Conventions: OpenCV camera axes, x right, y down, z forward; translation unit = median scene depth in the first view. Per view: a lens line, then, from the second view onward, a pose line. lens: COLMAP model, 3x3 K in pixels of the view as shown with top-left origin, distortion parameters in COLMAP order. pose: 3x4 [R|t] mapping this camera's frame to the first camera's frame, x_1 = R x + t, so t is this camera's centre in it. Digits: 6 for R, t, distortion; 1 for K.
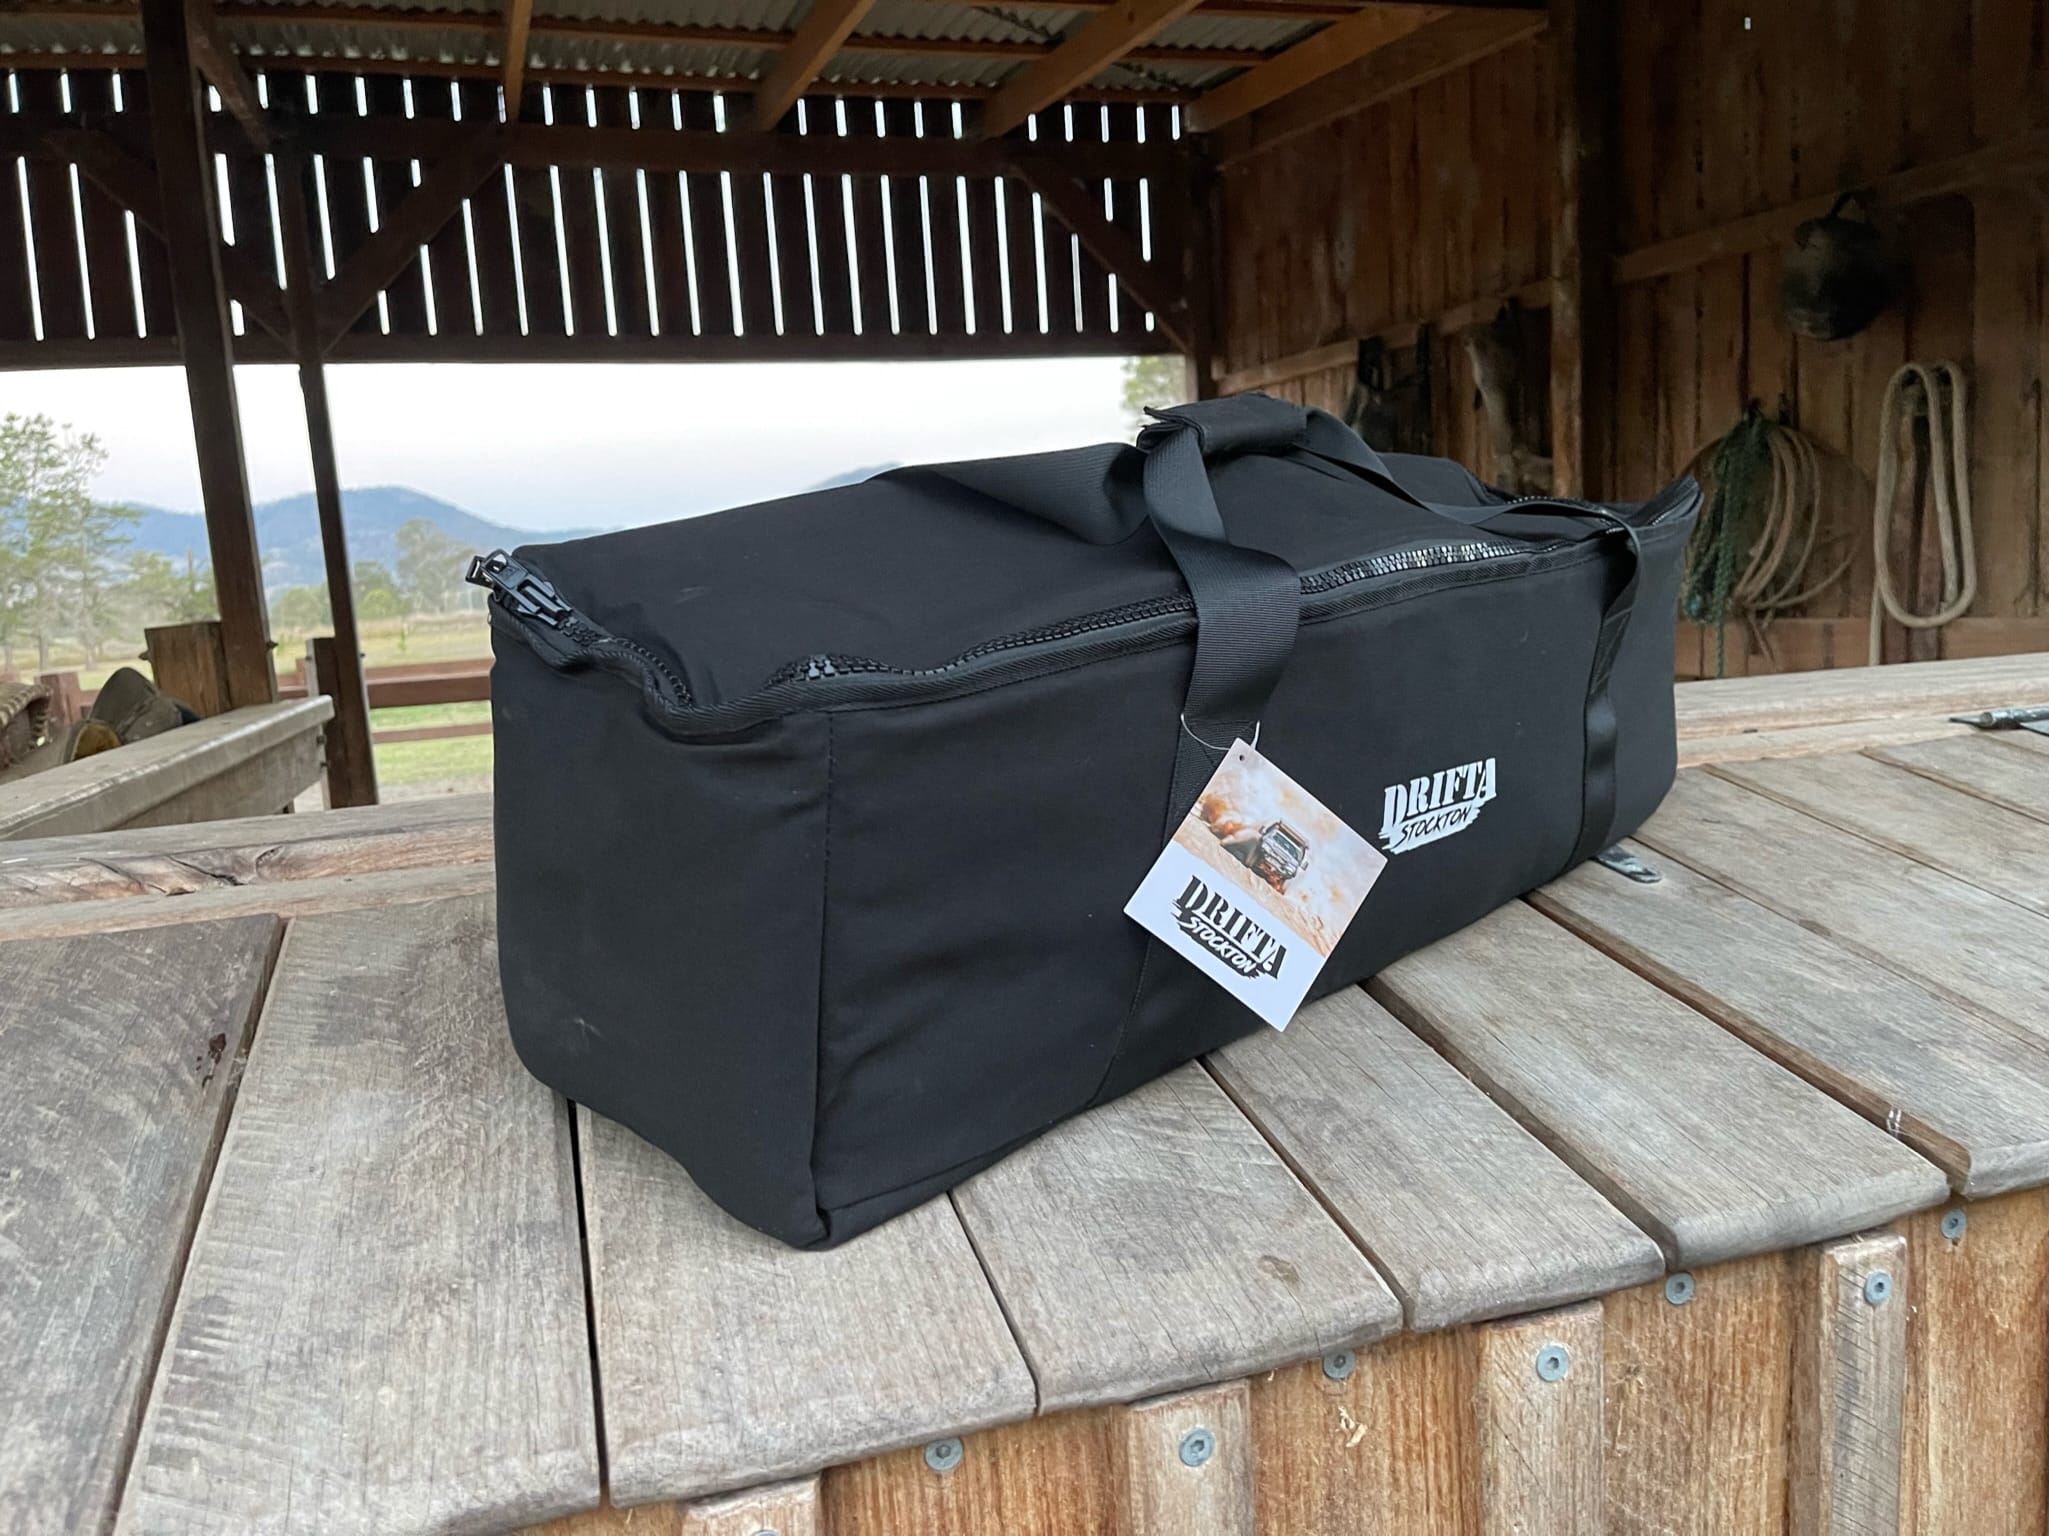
lens RADIAL K [[1556.8, 0, 1005.8], [0, 1556.8, 764.0], [0, 0, 1]] dist [0.094485, -0.137610]
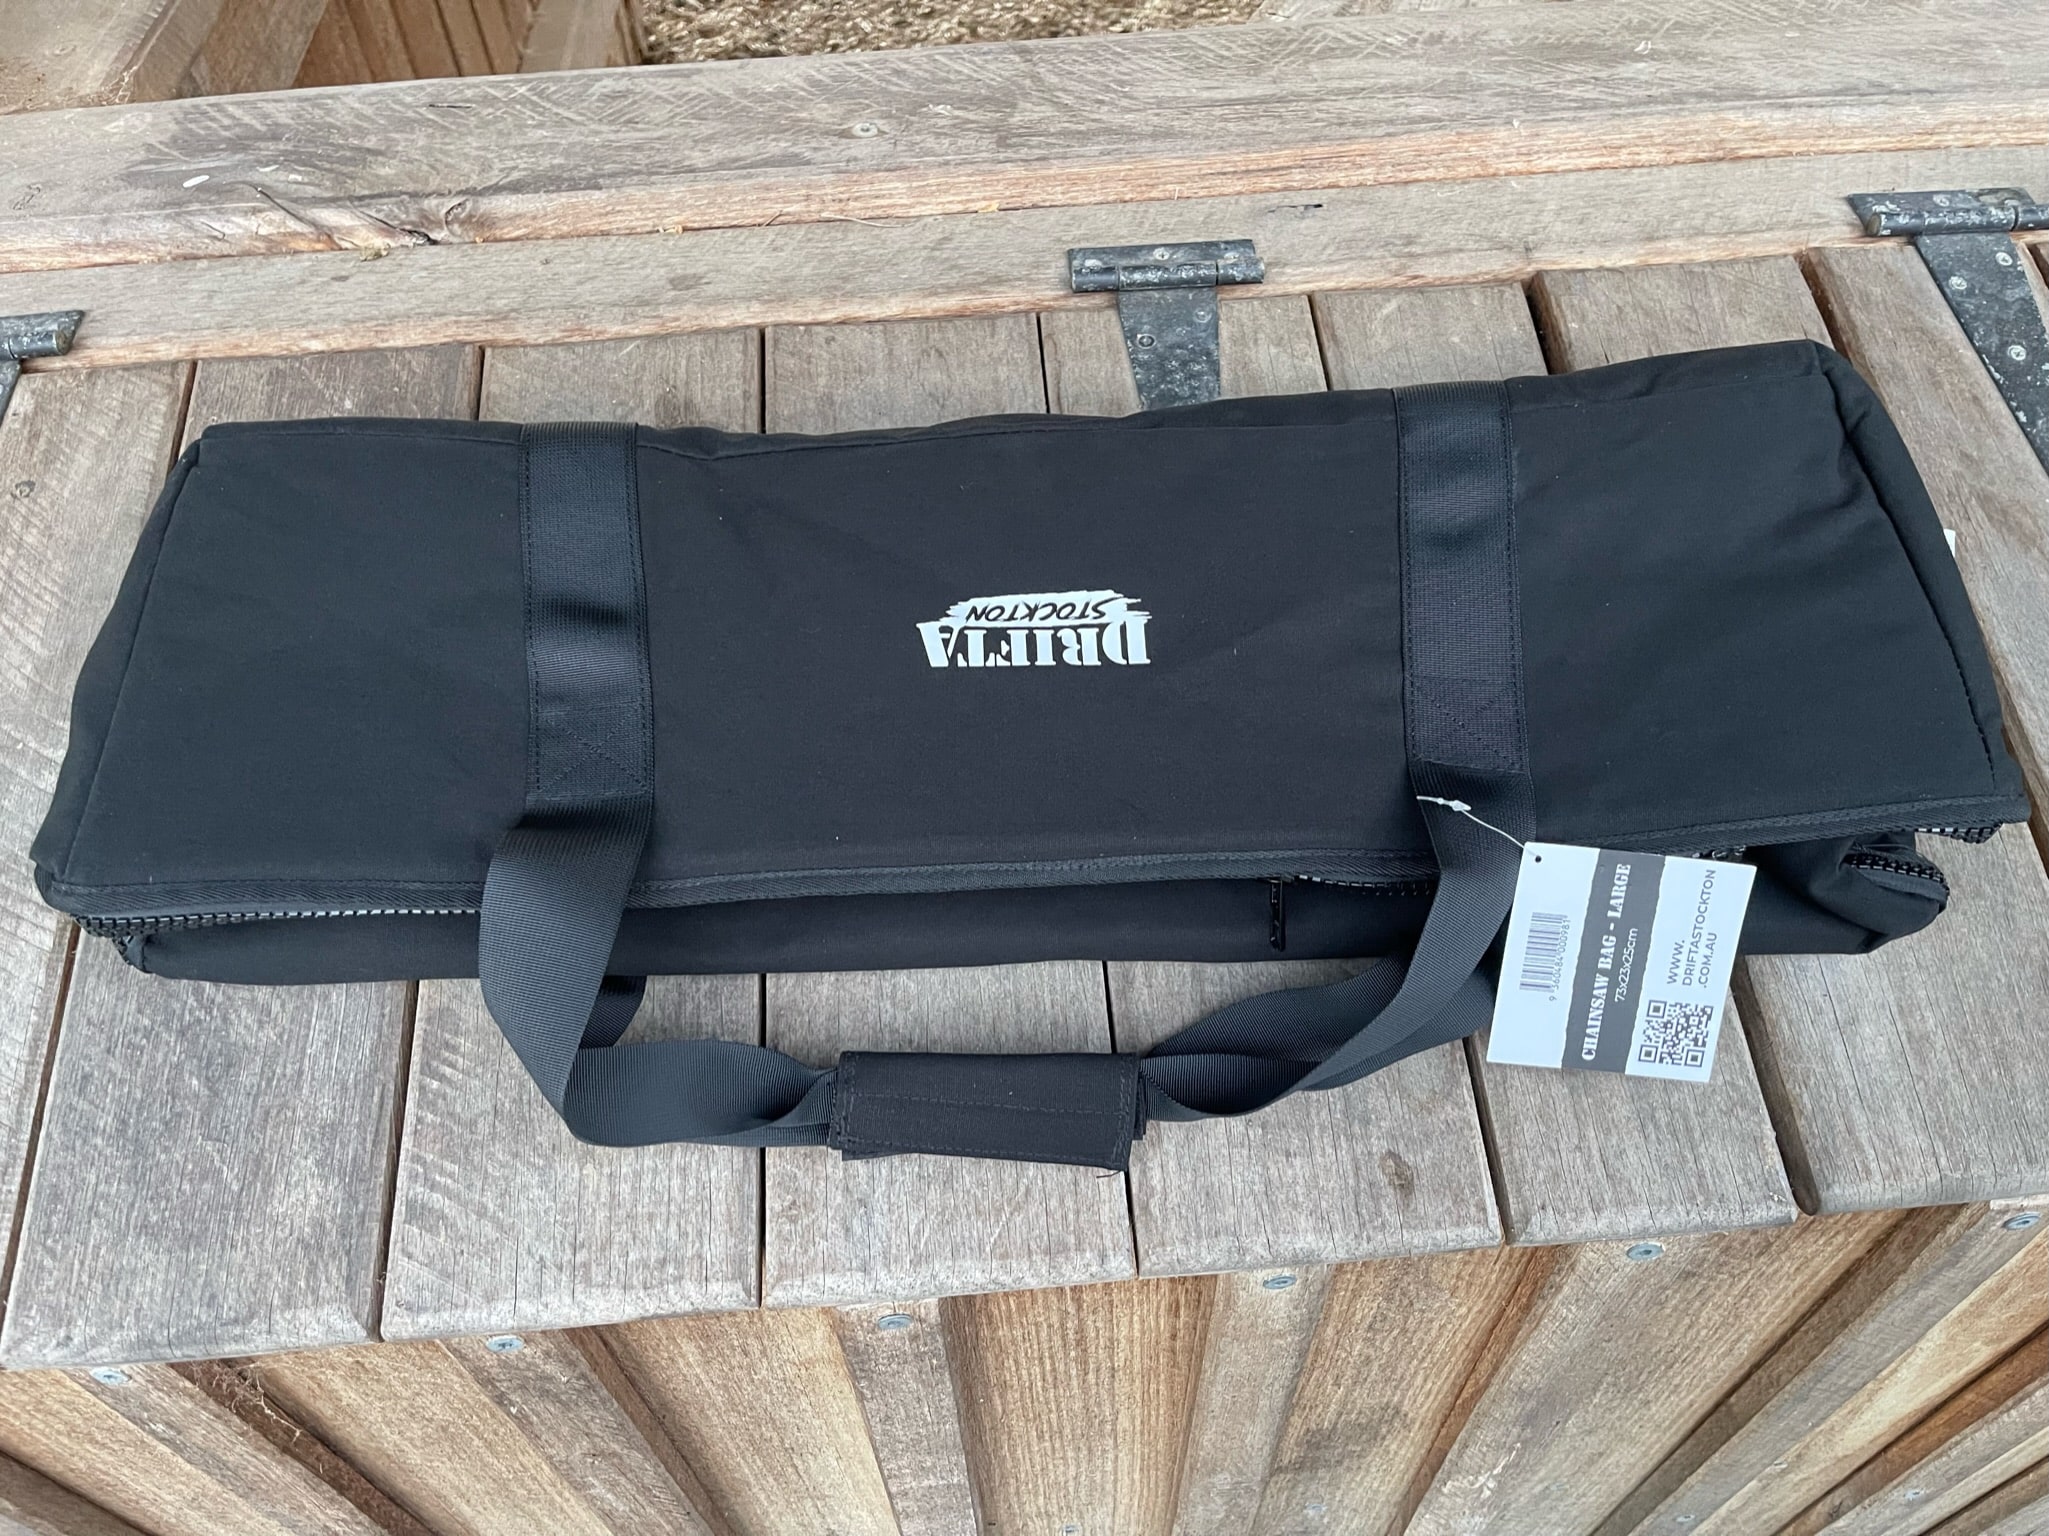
lens RADIAL K [[1506.4, 0, 1015.9], [0, 1506.4, 783.8], [0, 0, 1]] dist [0.089089, -0.125095]
pose [[0.973991, 0.195725, -0.114159, -0.007019], [-0.057111, 0.699620, 0.712229, -0.503794], [0.219269, -0.687186, 0.692602, 0.383015]]
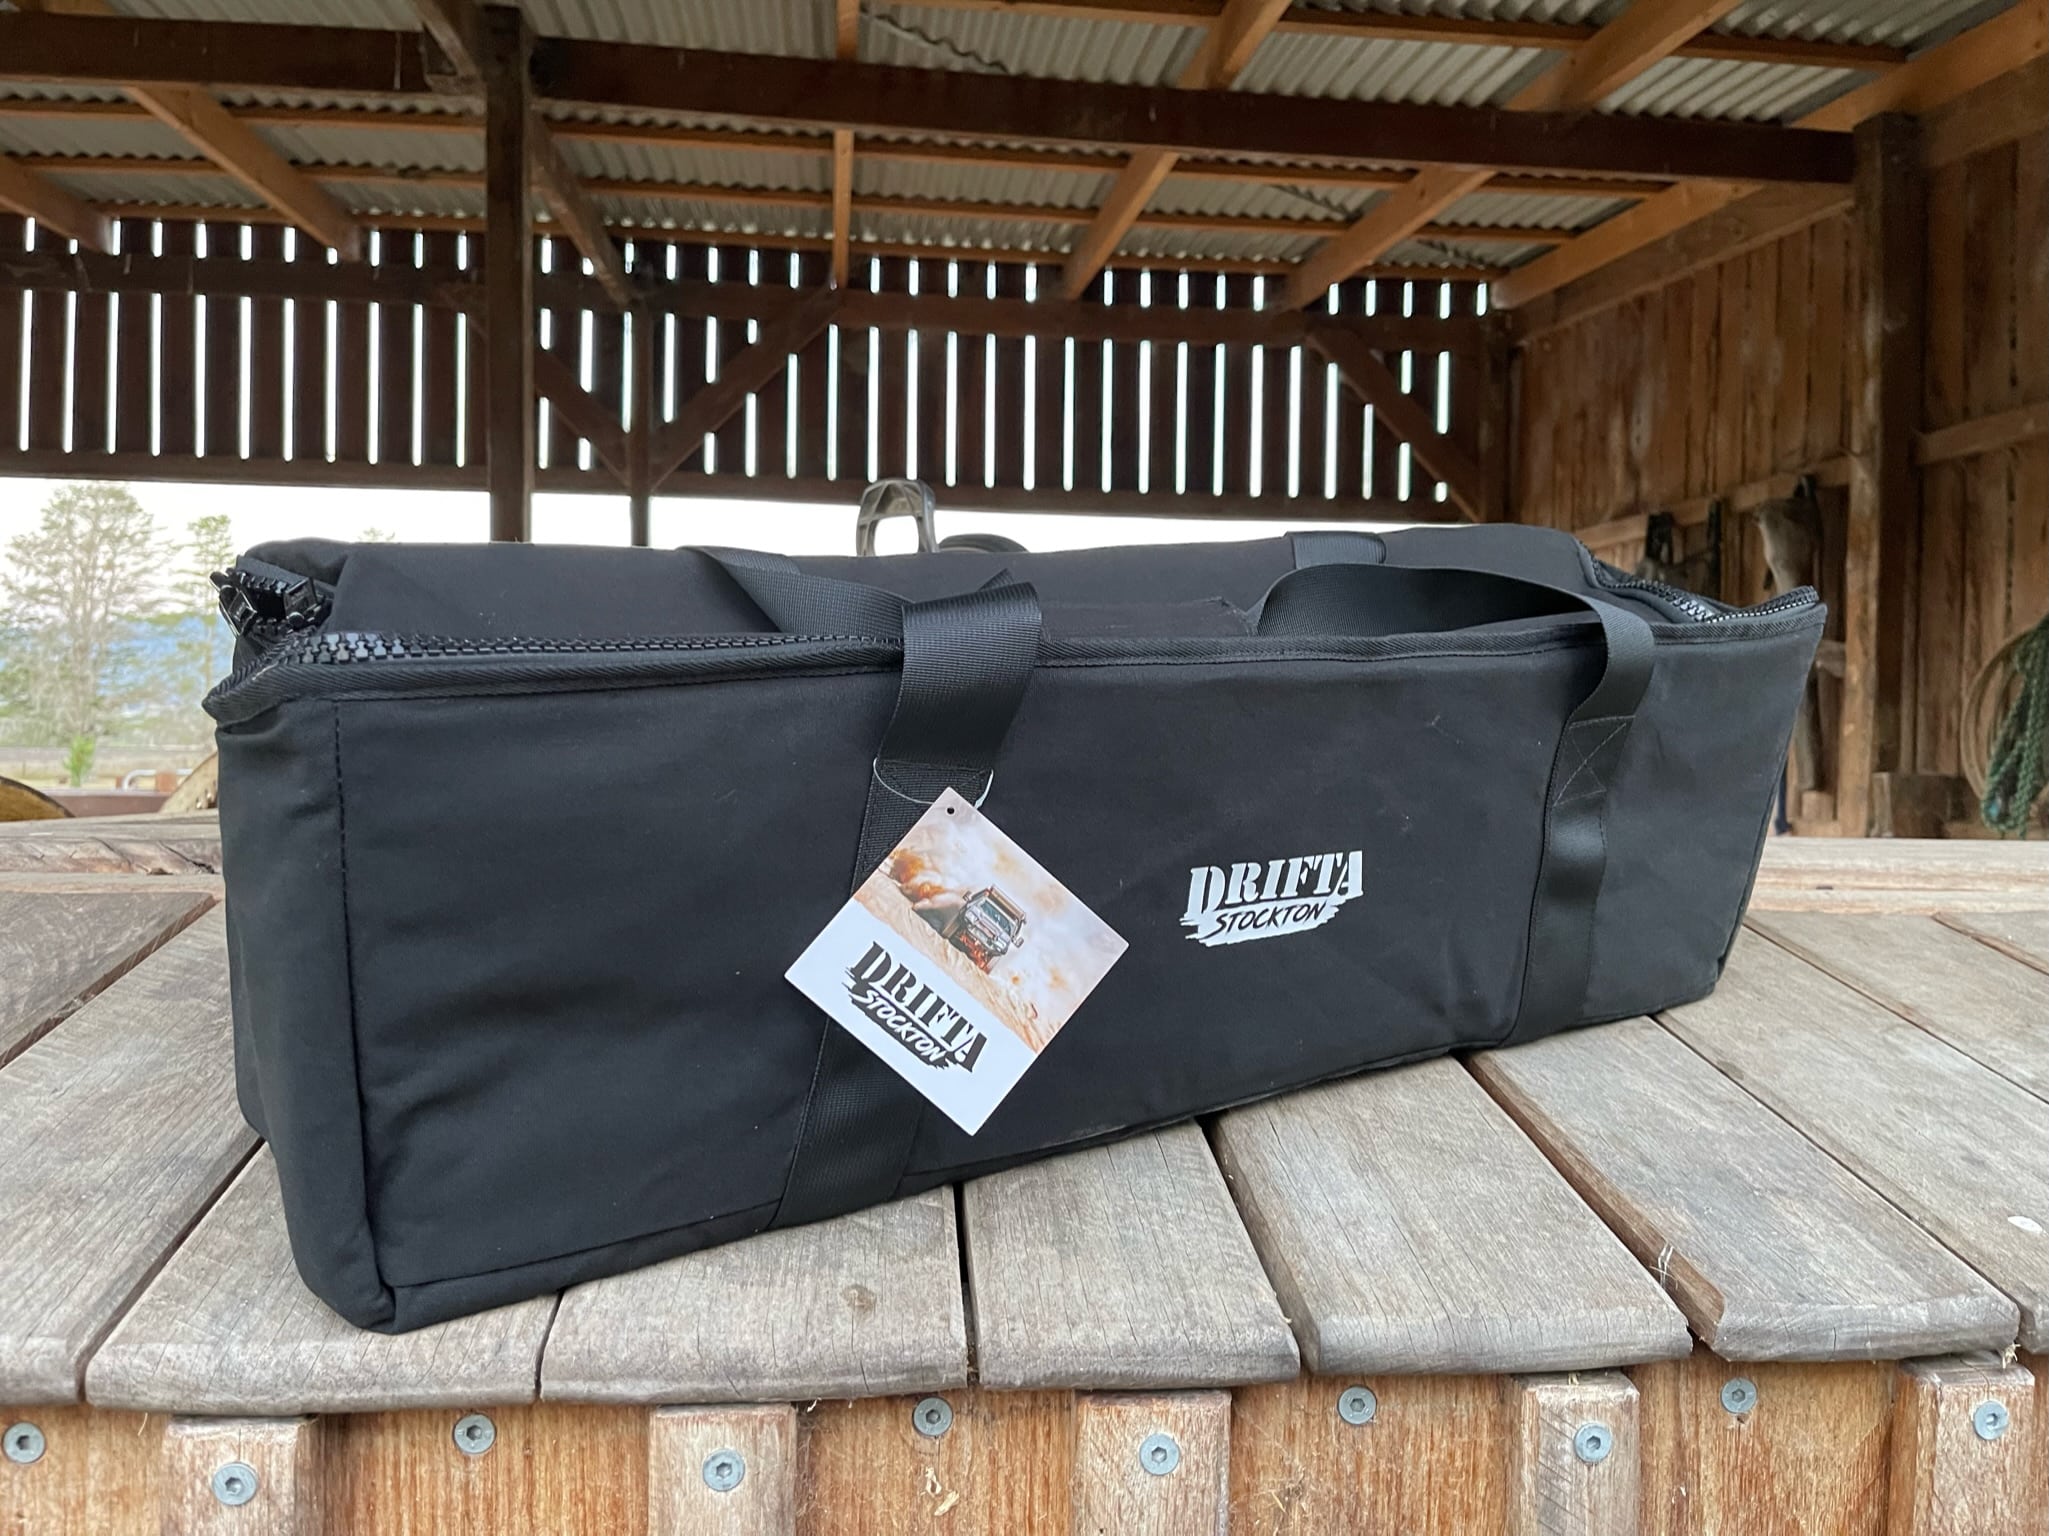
lens RADIAL K [[1557.0, 0, 1026.9], [0, 1557.0, 753.1], [0, 0, 1]] dist [0.089098, -0.130315]
pose [[0.977749, 0.074449, -0.196125, 0.387767], [-0.095956, 0.990091, -0.102534, 0.076183], [0.186548, 0.119072, 0.975204, 0.055866]]
